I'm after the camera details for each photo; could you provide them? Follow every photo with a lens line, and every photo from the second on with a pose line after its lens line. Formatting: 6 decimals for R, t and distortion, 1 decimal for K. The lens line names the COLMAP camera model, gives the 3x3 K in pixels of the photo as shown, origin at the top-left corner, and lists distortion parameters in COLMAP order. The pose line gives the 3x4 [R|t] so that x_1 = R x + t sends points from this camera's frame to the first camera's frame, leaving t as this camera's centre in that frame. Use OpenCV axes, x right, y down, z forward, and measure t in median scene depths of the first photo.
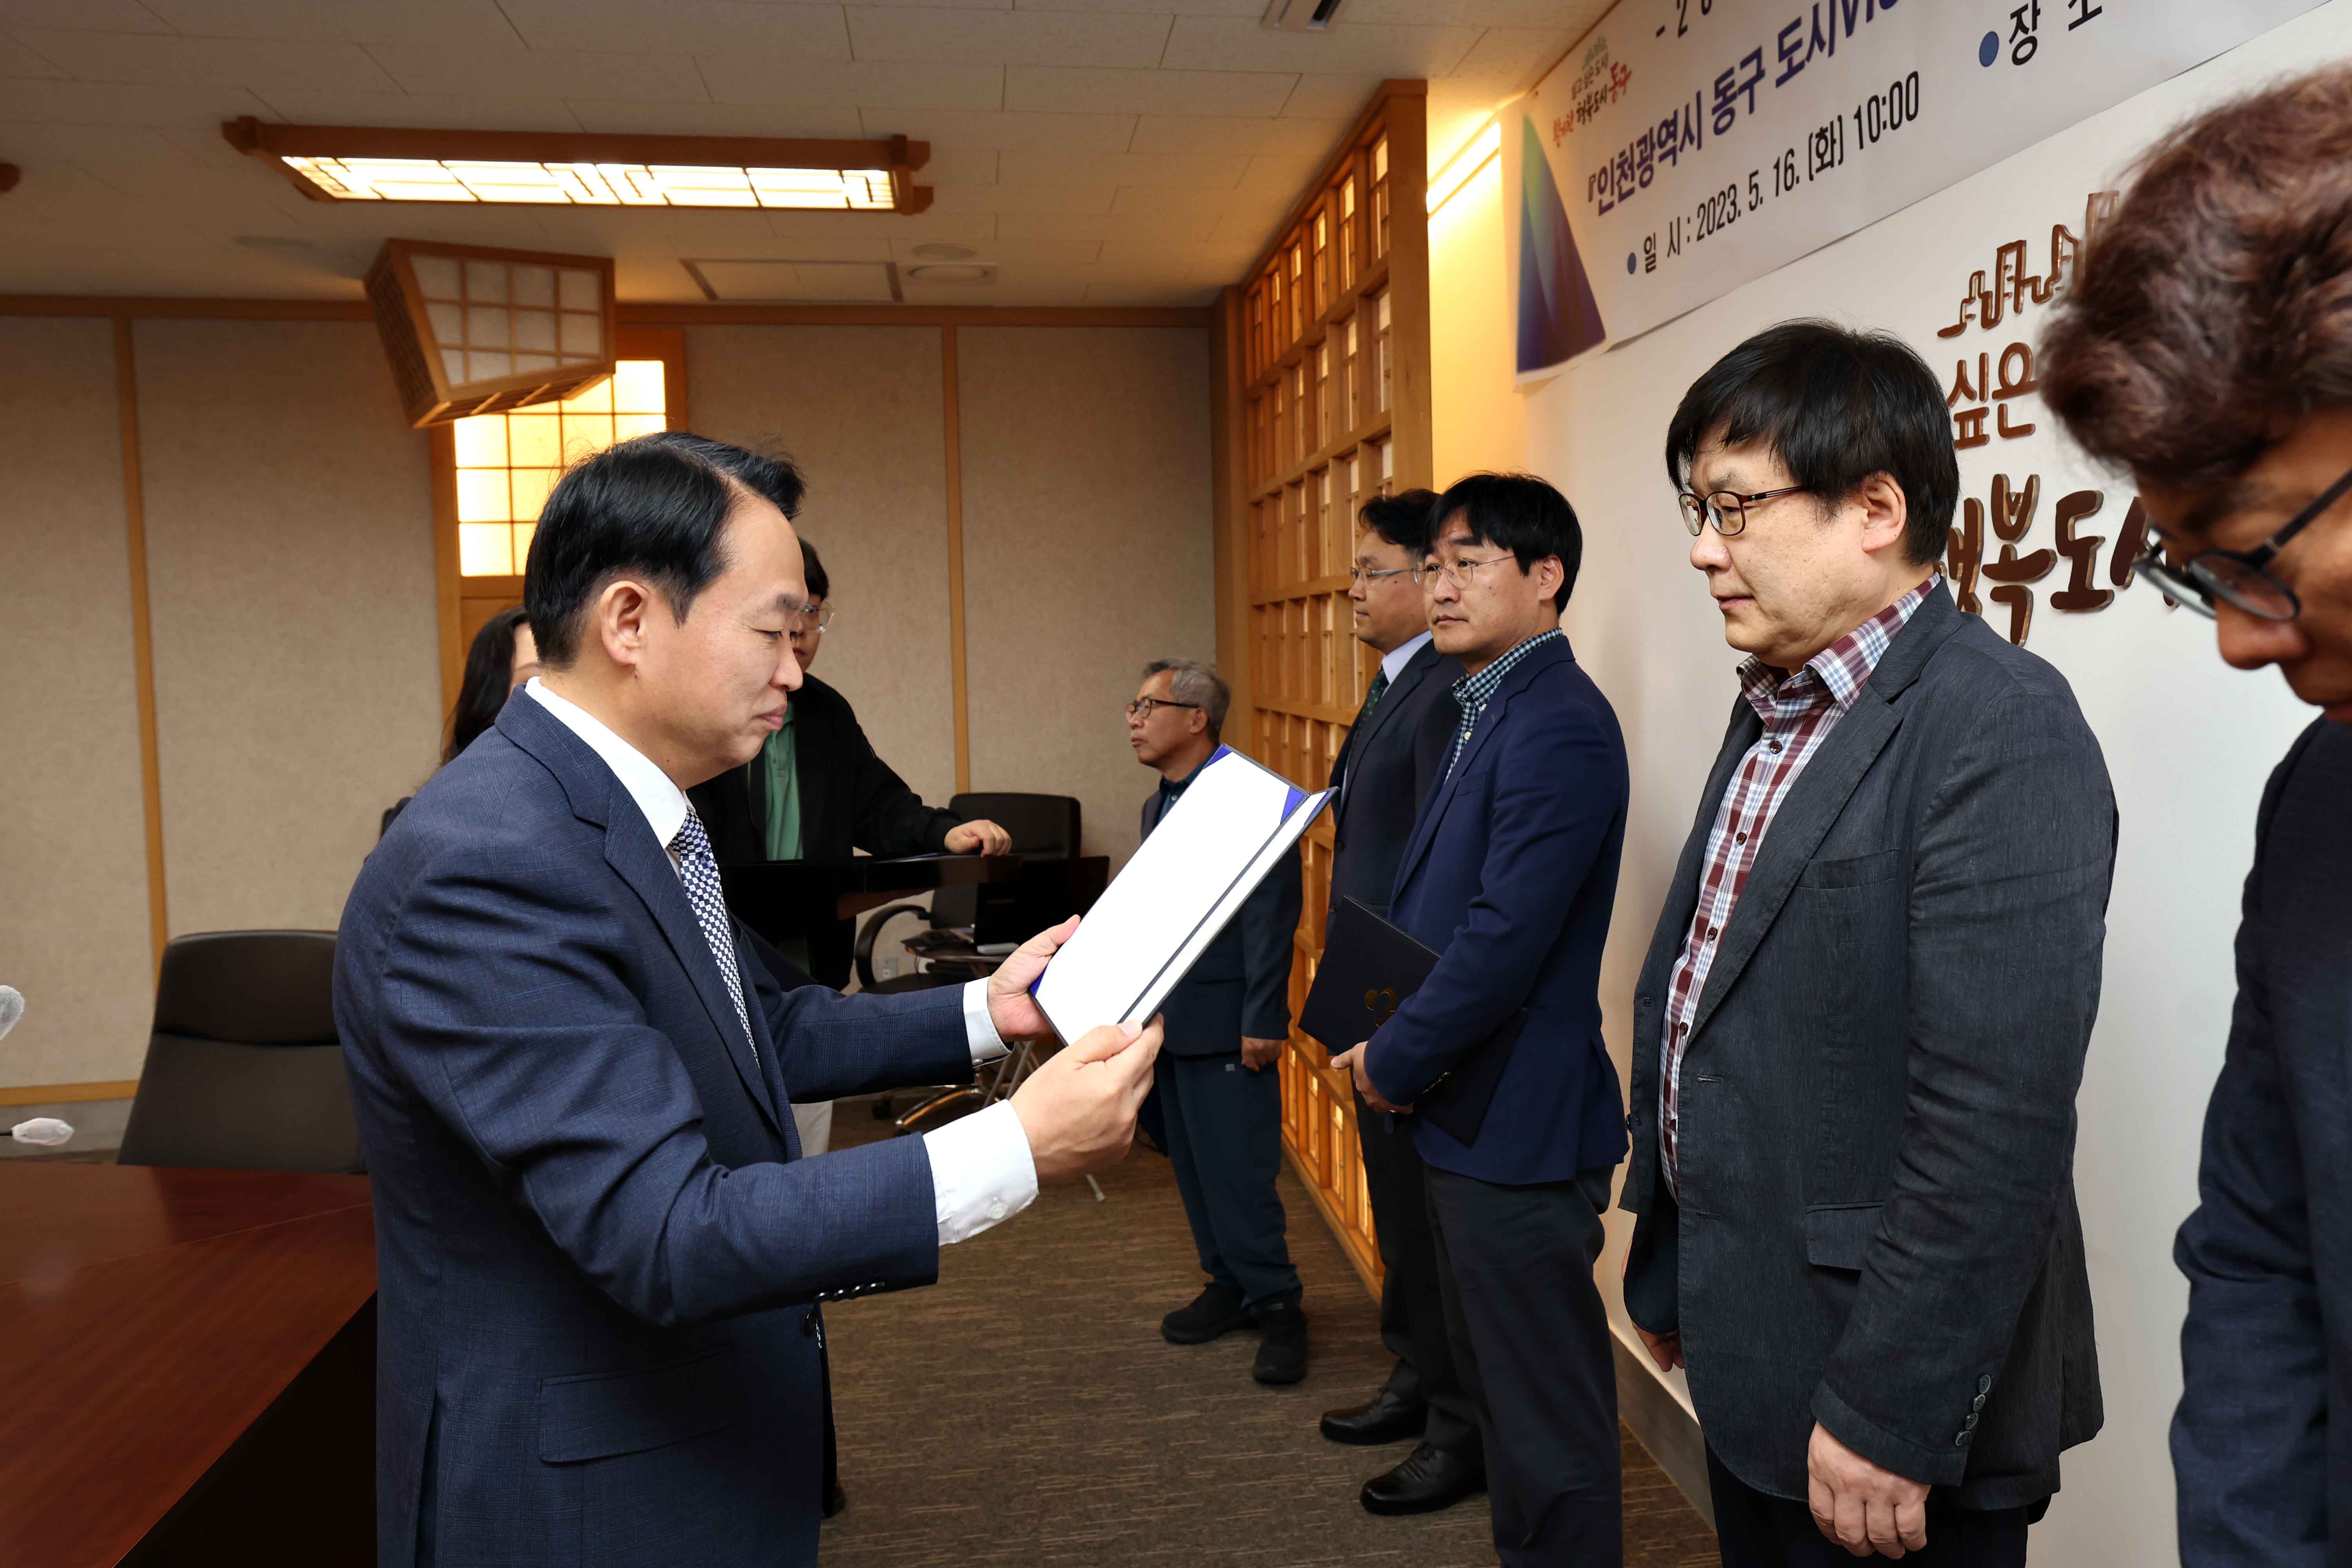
lens RADIAL K [[1752.8, 0, 1238.4], [0, 1752.8, 744.7], [0, 0, 1]] dist [-0.001584, 0.043528]
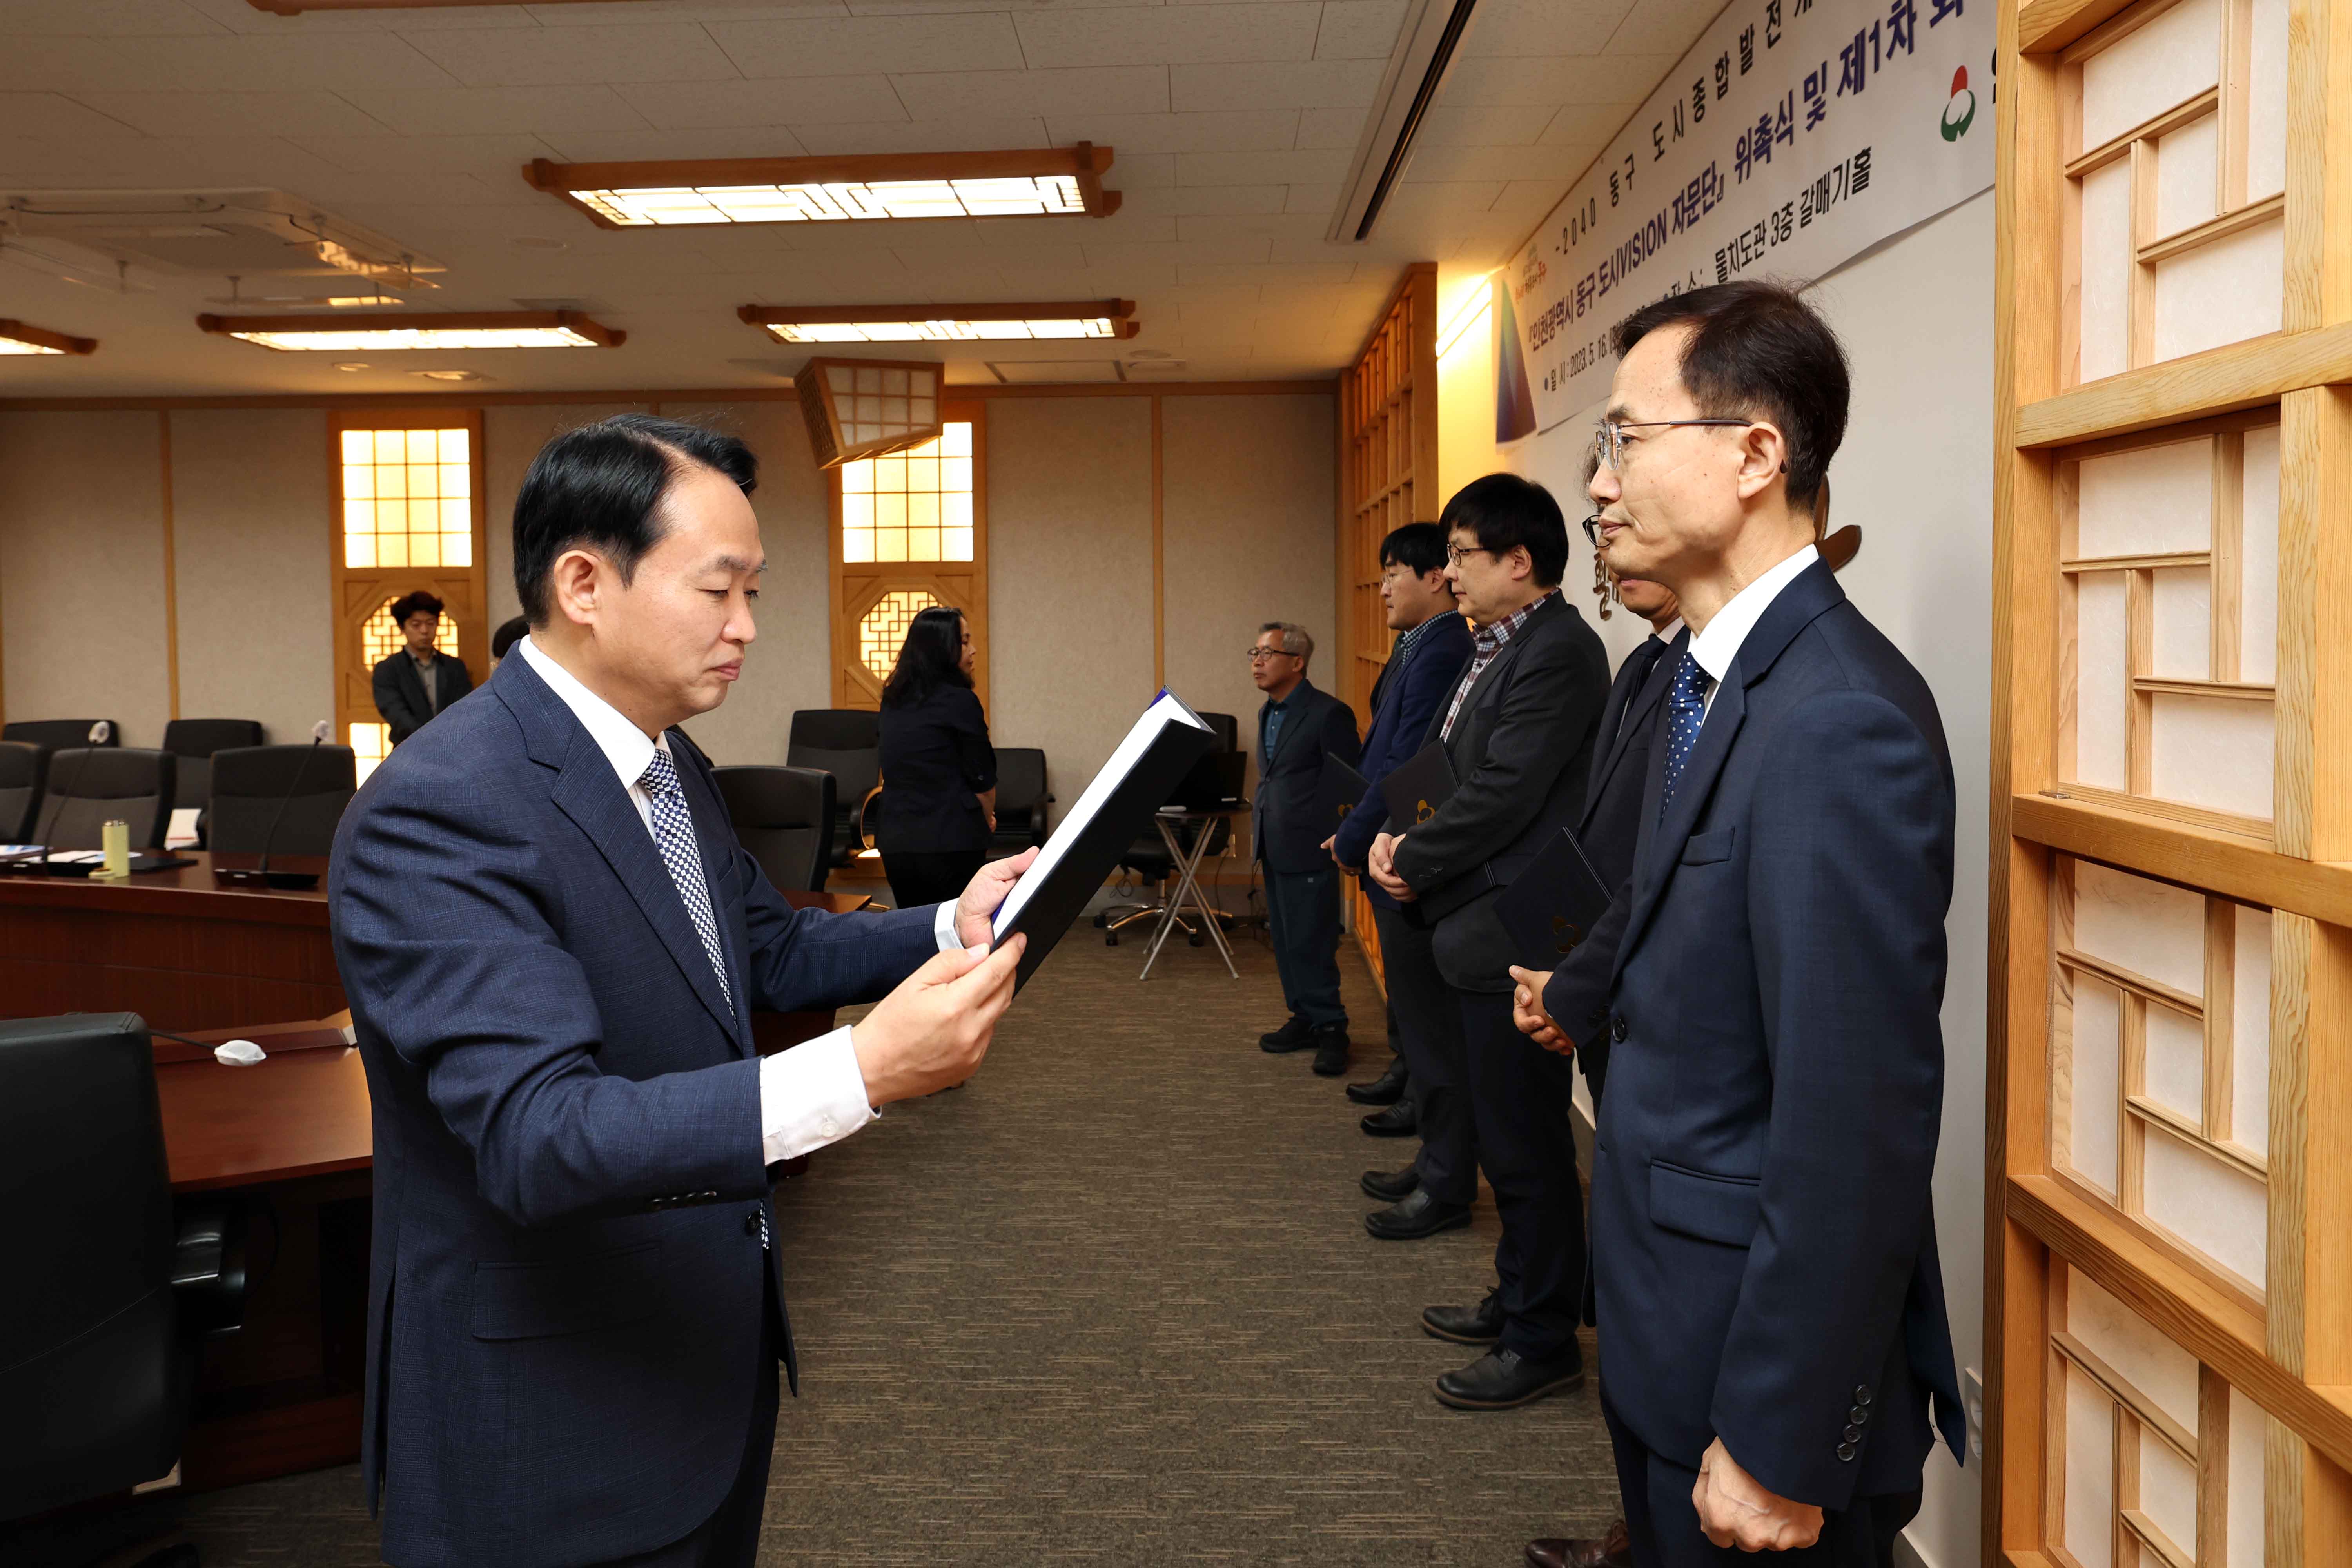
lens RADIAL K [[1391.9, 0, 1154.8], [0, 1391.9, 668.4], [0, 0, 1]] dist [0.003446, 0.002174]
pose [[0.983879, 0.020321, -0.177678, 0.072210], [-0.023021, 0.999649, -0.013149, 0.011168], [0.177348, 0.017027, 0.984001, -0.239598]]
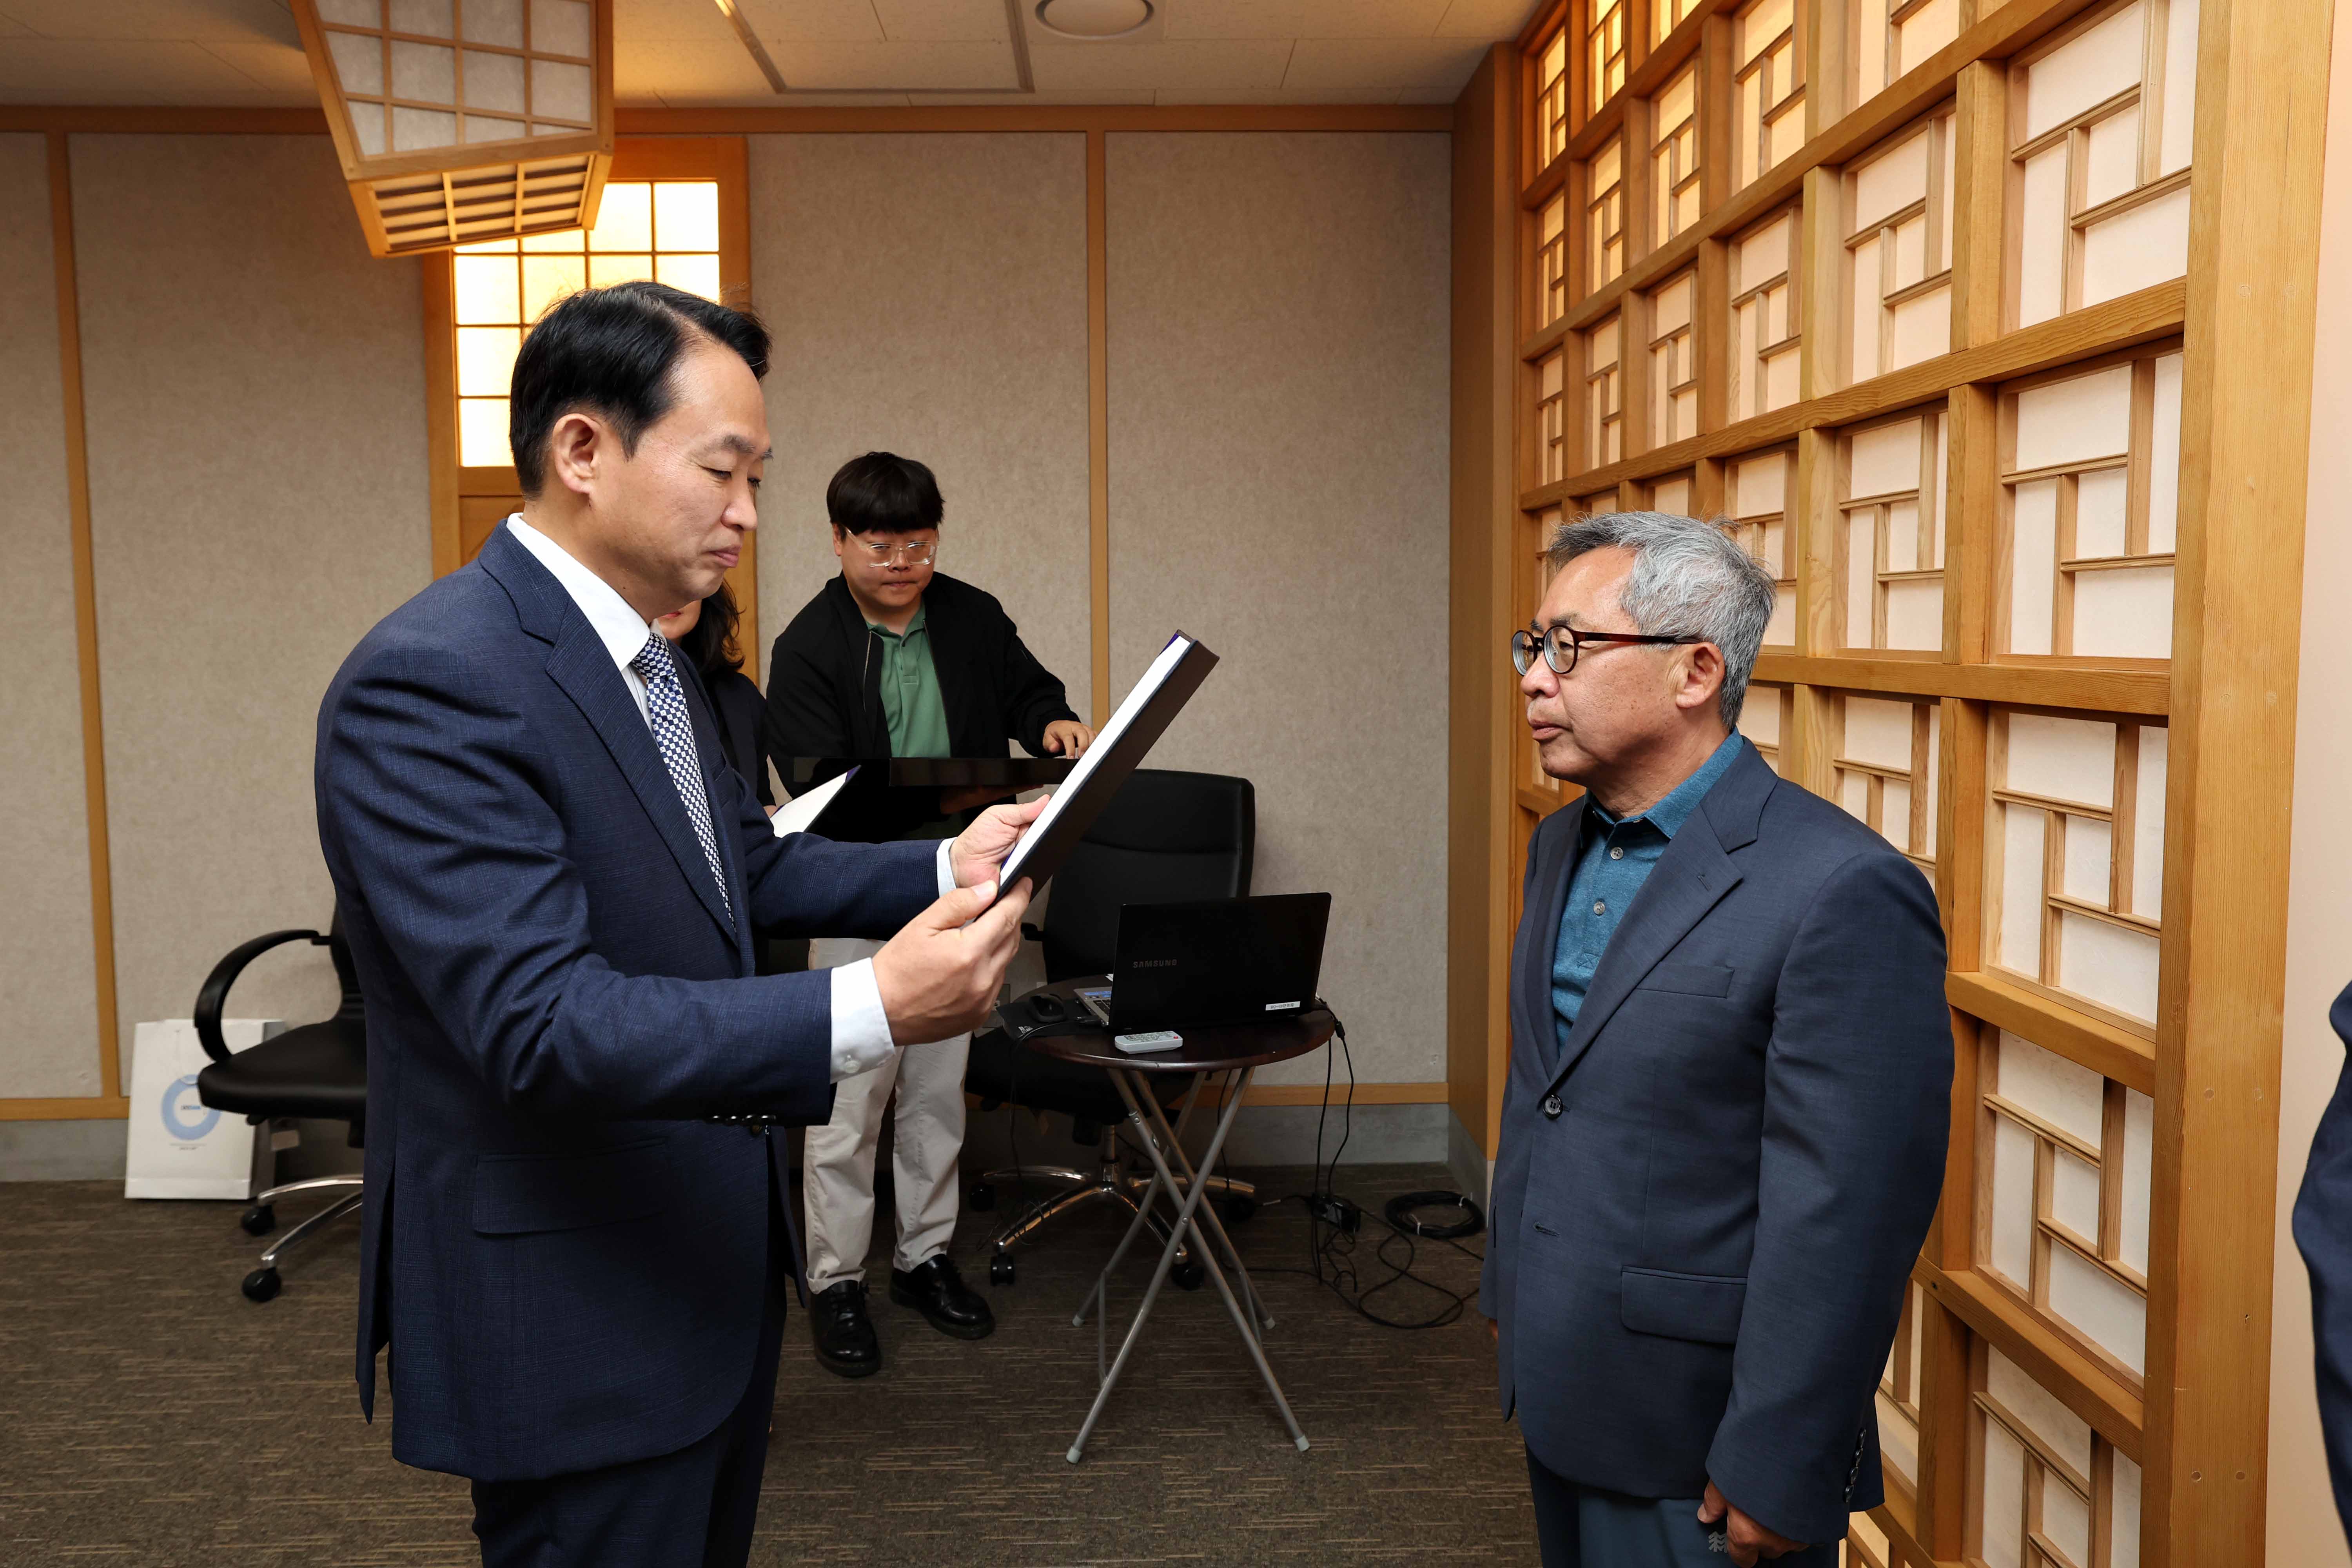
lens RADIAL K [[1391.9, 0, 1144.8], [0, 1391.9, 703.1], [0, 0, 1]] dist [0.003446, 0.002174]
pose [[0.991082, 0.022797, -0.131291, -0.091577], [-0.022110, 0.999733, 0.006695, -0.005203], [0.131408, -0.003733, 0.991321, 0.618302]]
